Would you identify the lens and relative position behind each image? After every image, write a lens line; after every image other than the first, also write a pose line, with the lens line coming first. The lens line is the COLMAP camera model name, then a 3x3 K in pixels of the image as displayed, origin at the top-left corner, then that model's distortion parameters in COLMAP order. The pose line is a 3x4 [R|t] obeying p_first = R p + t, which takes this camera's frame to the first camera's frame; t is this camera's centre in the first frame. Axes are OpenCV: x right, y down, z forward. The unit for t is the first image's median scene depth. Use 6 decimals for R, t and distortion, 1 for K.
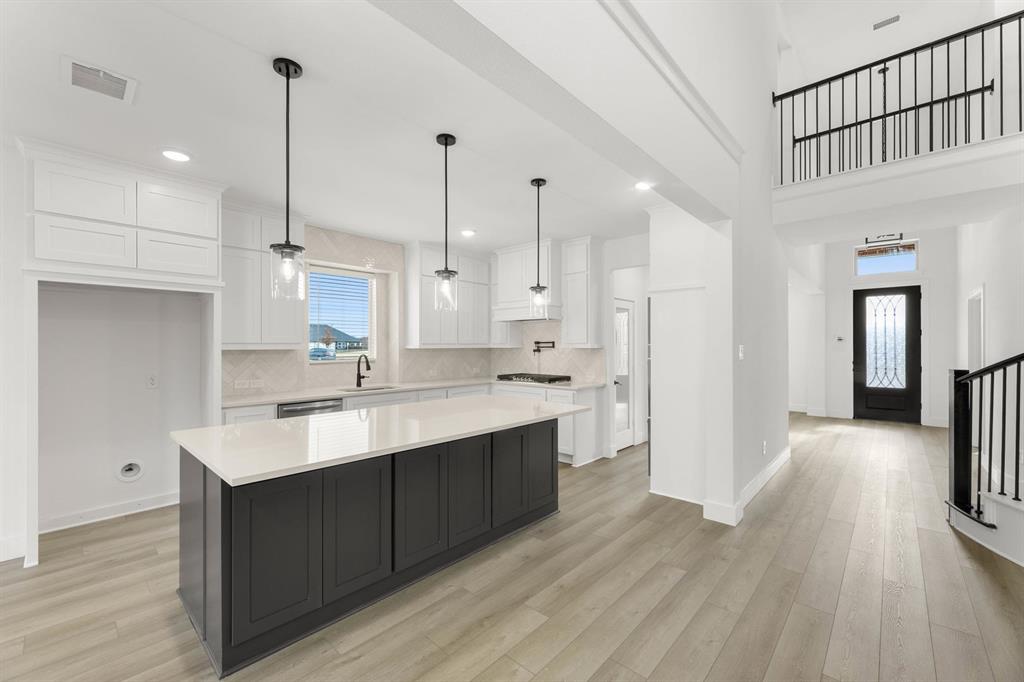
lens RADIAL K [[415.7, 0, 506.0], [0, 415.7, 345.8], [0, 0, 1]] dist [0.002635, -0.000736]
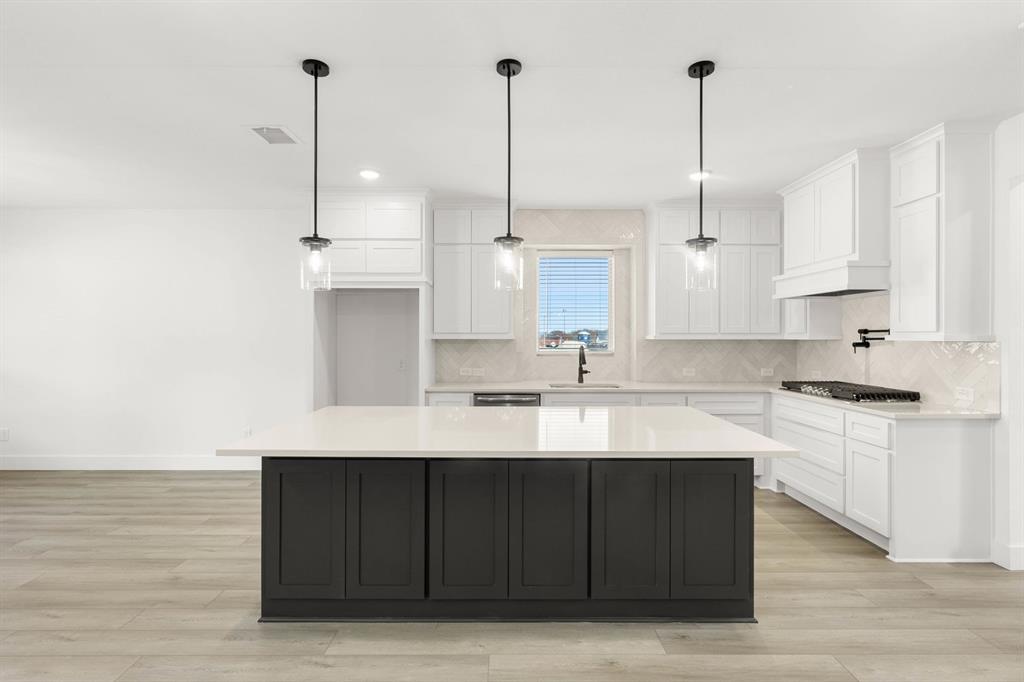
lens RADIAL K [[469.3, 0, 510.3], [0, 469.3, 337.4], [0, 0, 1]] dist [-0.005191, -0.000691]
pose [[0.685069, 0.004412, -0.728465, 0.281114], [-0.003057, 0.999990, 0.003181, 0.000715], [0.728472, 0.000047, 0.685076, 0.233934]]
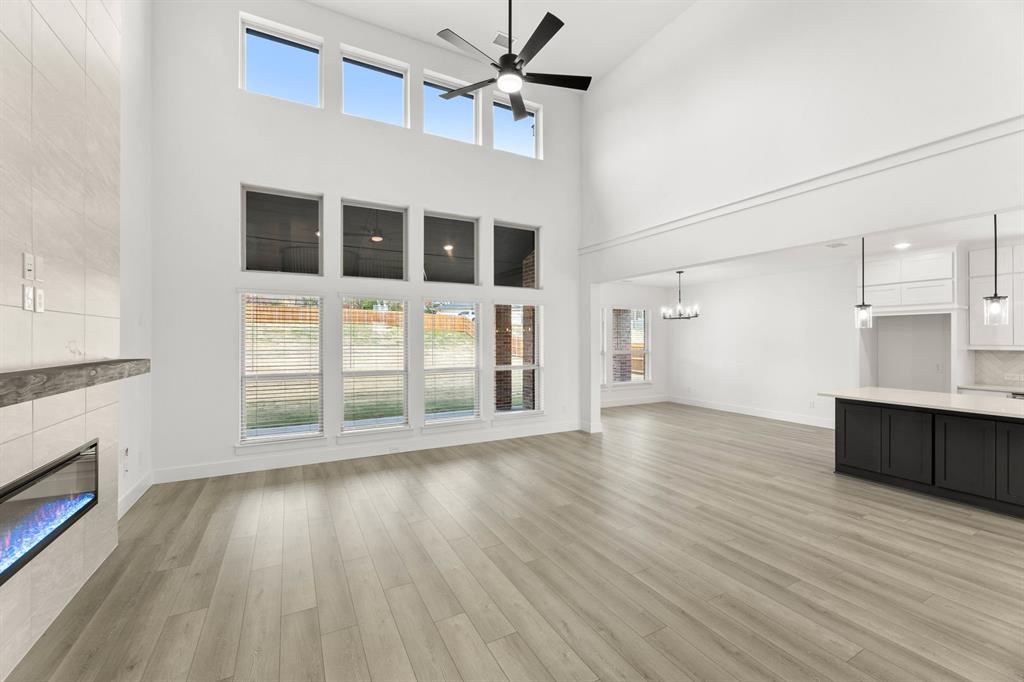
lens RADIAL K [[415.7, 0, 509.9], [0, 415.7, 340.2], [0, 0, 1]] dist [0.002635, -0.000736]
pose [[-0.320602, 0.004184, -0.947205, 0.957737], [0.002514, 0.999990, 0.003566, -0.025888], [0.947211, -0.001238, -0.320610, -0.044335]]
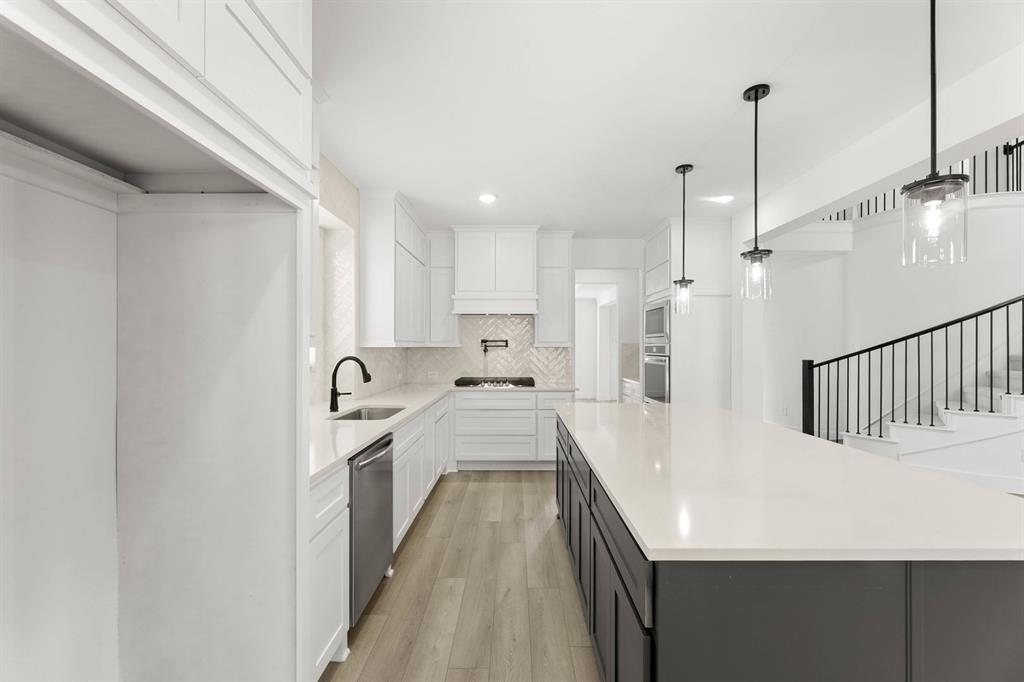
lens RADIAL K [[415.7, 0, 510.9], [0, 415.7, 347.4], [0, 0, 1]] dist [0.002635, -0.000736]
pose [[0.733980, 0.005798, 0.679146, -0.612808], [-0.005733, 0.999981, -0.002342, 0.009351], [-0.679146, -0.002175, 0.734000, 0.427553]]
